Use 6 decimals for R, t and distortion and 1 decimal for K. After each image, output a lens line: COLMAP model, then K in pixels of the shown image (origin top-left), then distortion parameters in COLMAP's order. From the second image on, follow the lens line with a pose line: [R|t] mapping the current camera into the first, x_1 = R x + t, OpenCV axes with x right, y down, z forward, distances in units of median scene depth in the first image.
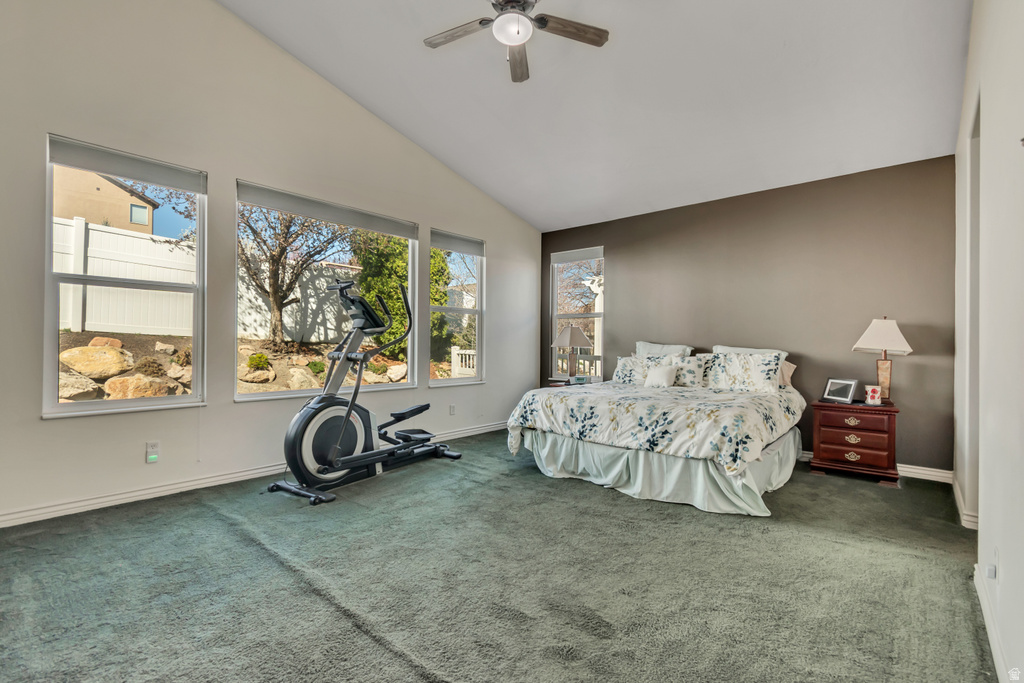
lens RADIAL K [[463.6, 0, 513.2], [0, 463.6, 341.4], [0, 0, 1]] dist [-0.001282, -0.000206]
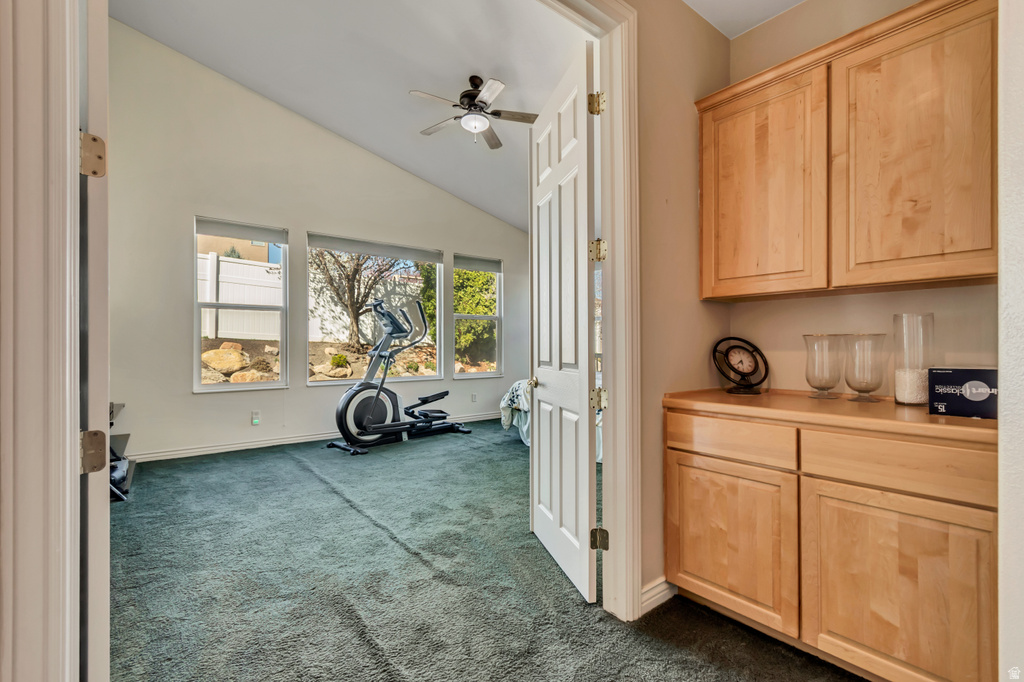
lens RADIAL K [[463.6, 0, 512.3], [0, 463.6, 341.2], [0, 0, 1]] dist [-0.001282, -0.000206]
pose [[0.983412, -0.010634, -0.181076, 0.266512], [0.010031, 0.999941, -0.004245, 0.003160], [0.181110, 0.002358, 0.983460, -0.278770]]
